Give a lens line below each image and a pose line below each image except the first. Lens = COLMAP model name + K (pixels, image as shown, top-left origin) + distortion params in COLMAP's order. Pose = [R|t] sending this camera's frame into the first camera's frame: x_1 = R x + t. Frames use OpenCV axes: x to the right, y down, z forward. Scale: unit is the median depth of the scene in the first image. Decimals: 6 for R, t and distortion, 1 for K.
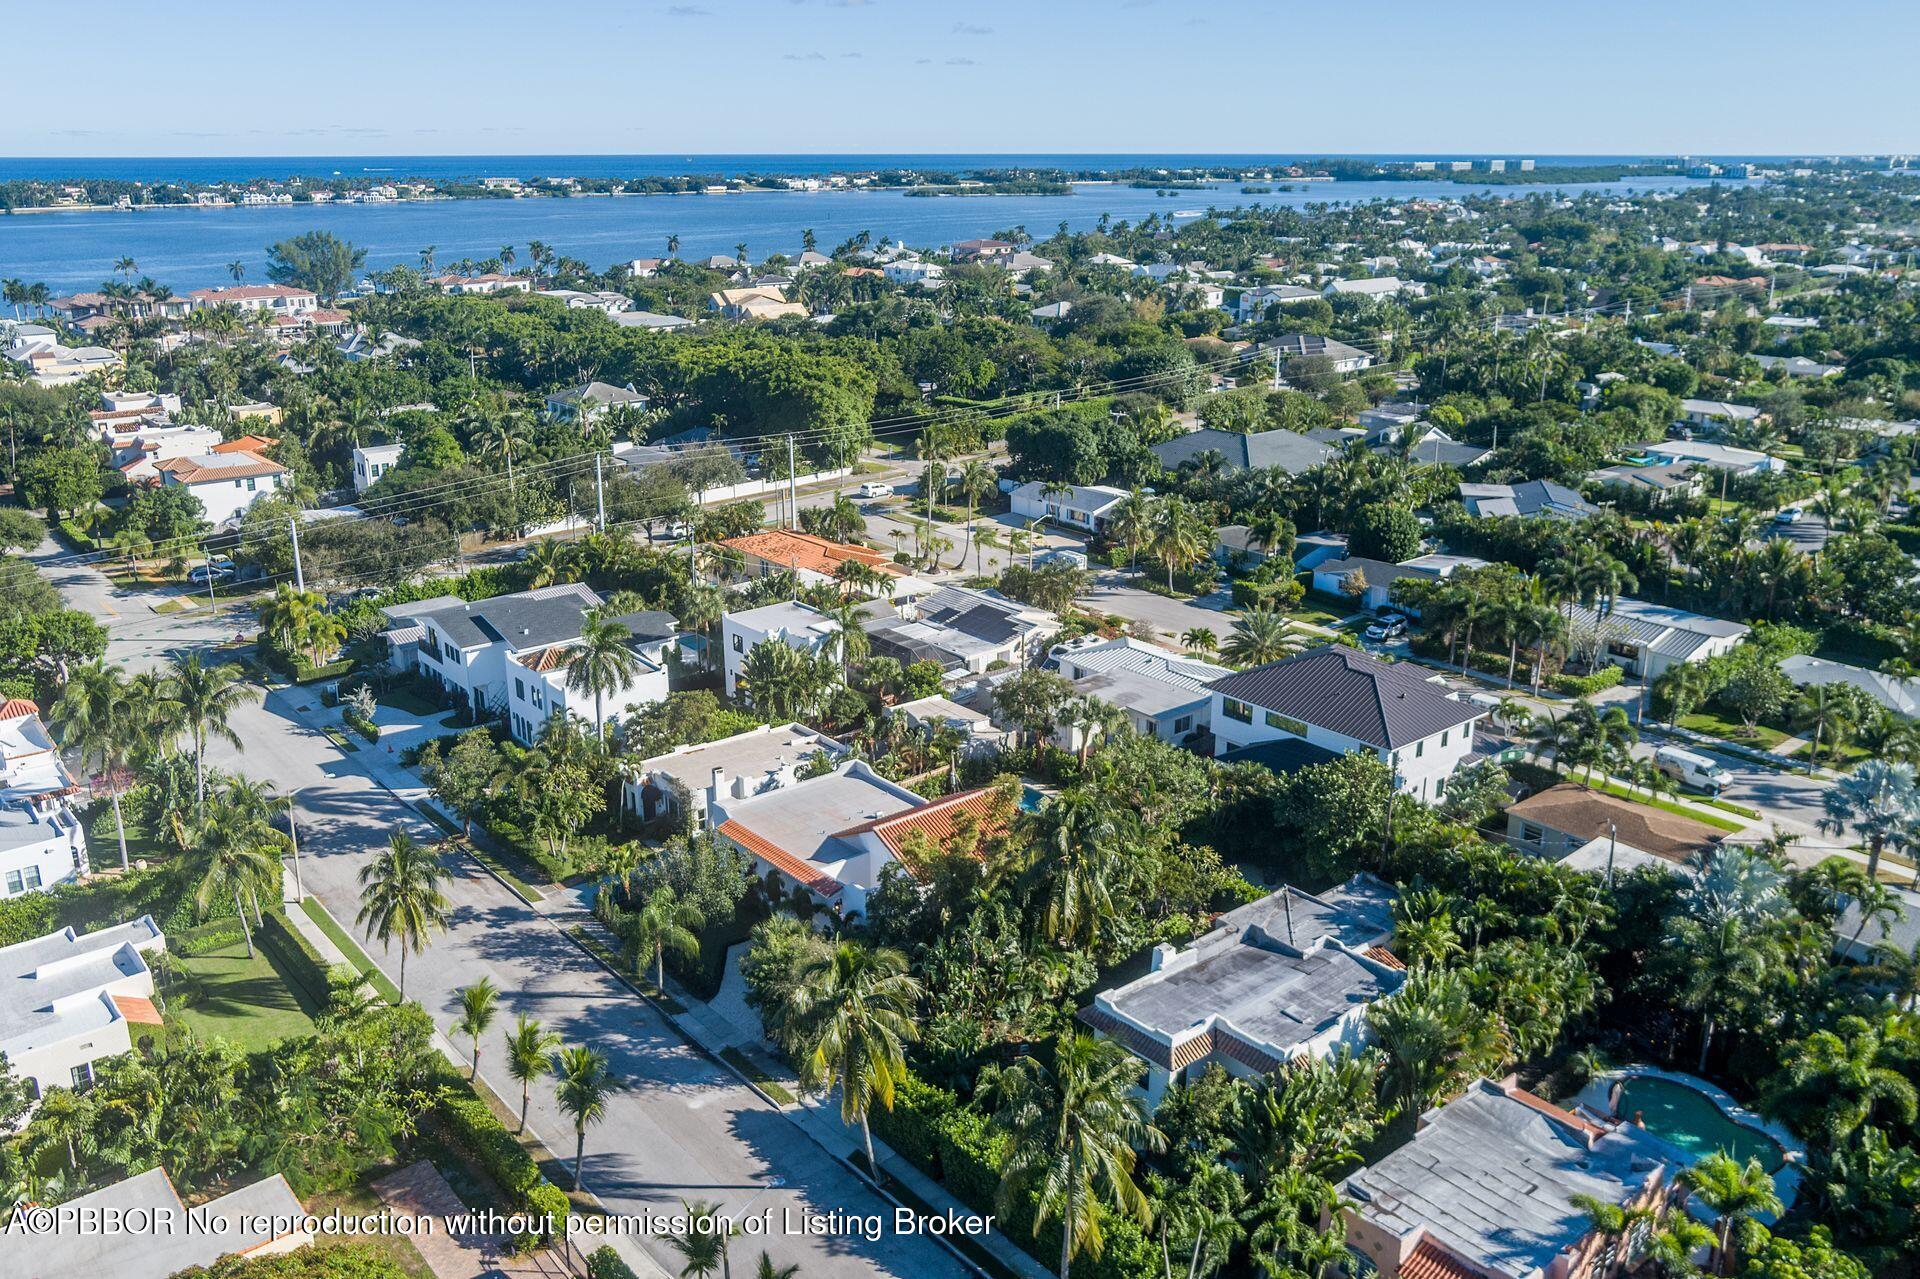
lens RADIAL K [[1542.2, 0, 960.0], [0, 1542.2, 639.5], [0, 0, 1]] dist [-0.011784, 0.012078]
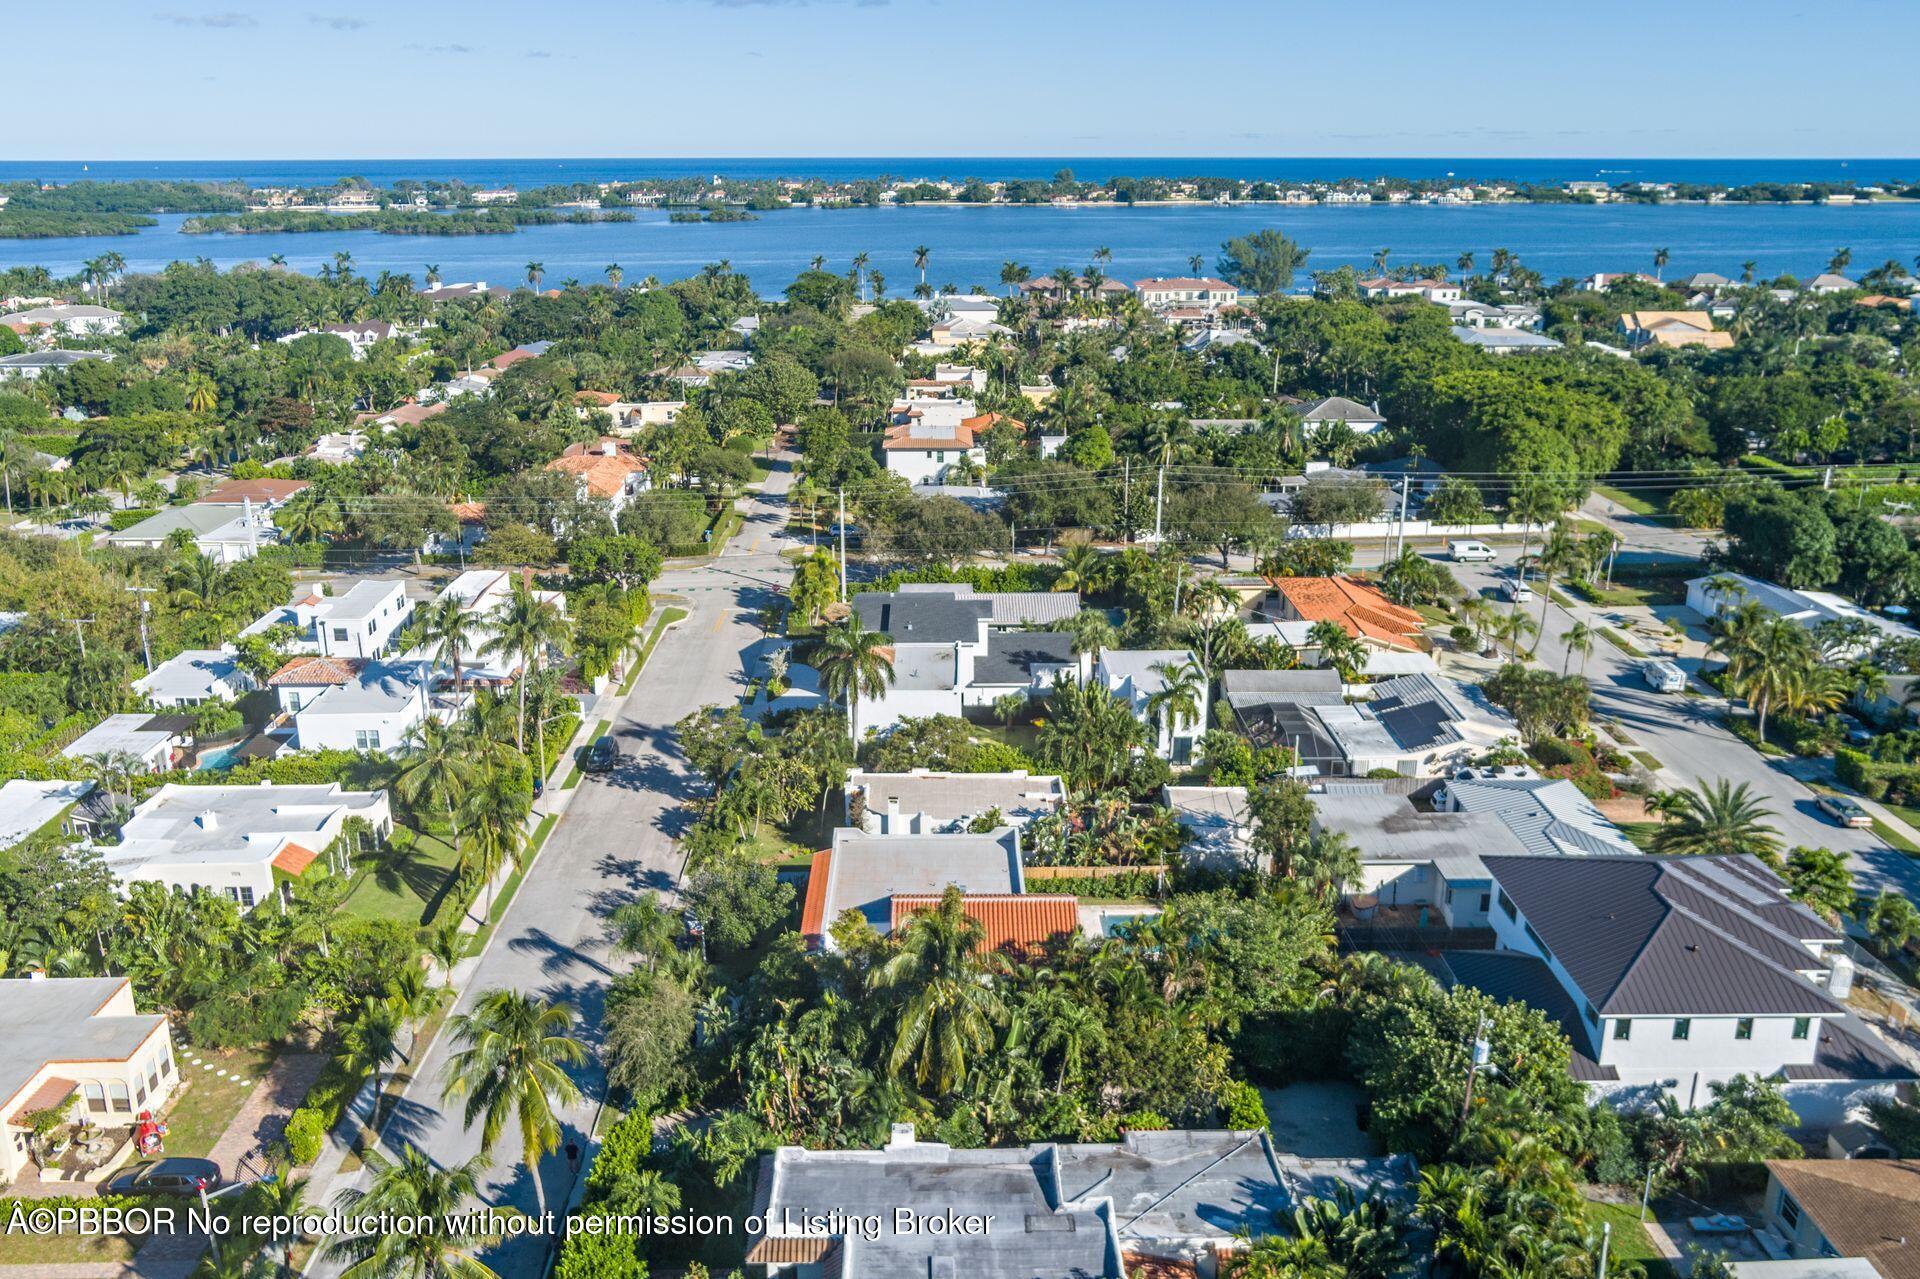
lens RADIAL K [[1542.2, 0, 960.0], [0, 1542.2, 639.5], [0, 0, 1]] dist [-0.011784, 0.012078]
pose [[0.778043, 0.192351, -0.598038, 0.196230], [-0.193028, 0.979117, 0.063792, -0.037772], [0.597820, 0.065805, 0.798925, 0.111409]]
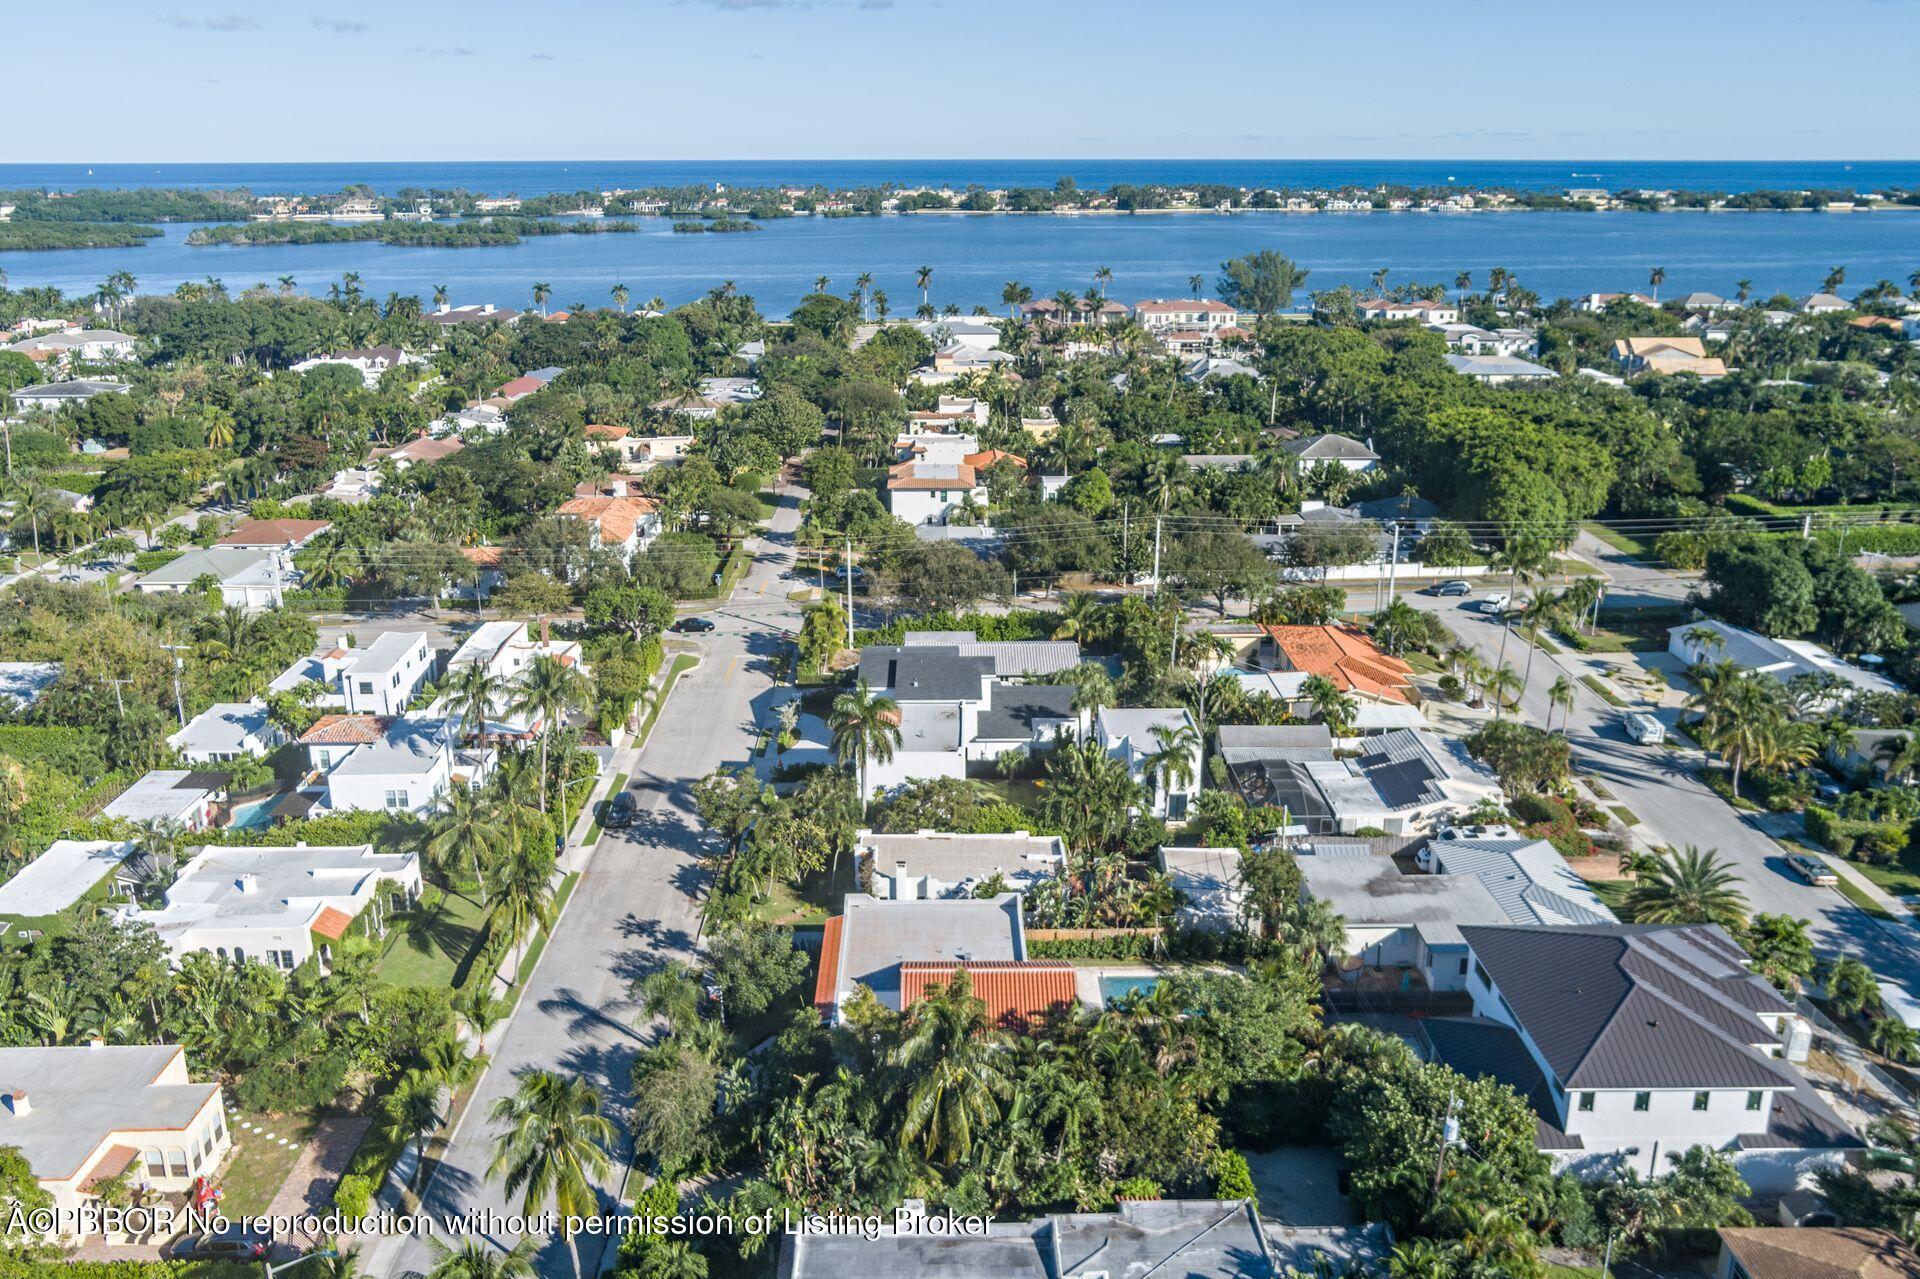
lens RADIAL K [[1542.2, 0, 960.0], [0, 1542.2, 639.5], [0, 0, 1]] dist [-0.011784, 0.012078]
pose [[0.777457, 0.191833, -0.598966, 0.204302], [-0.192989, 0.979170, 0.063104, -0.059481], [0.598595, 0.066533, 0.798284, 0.092270]]
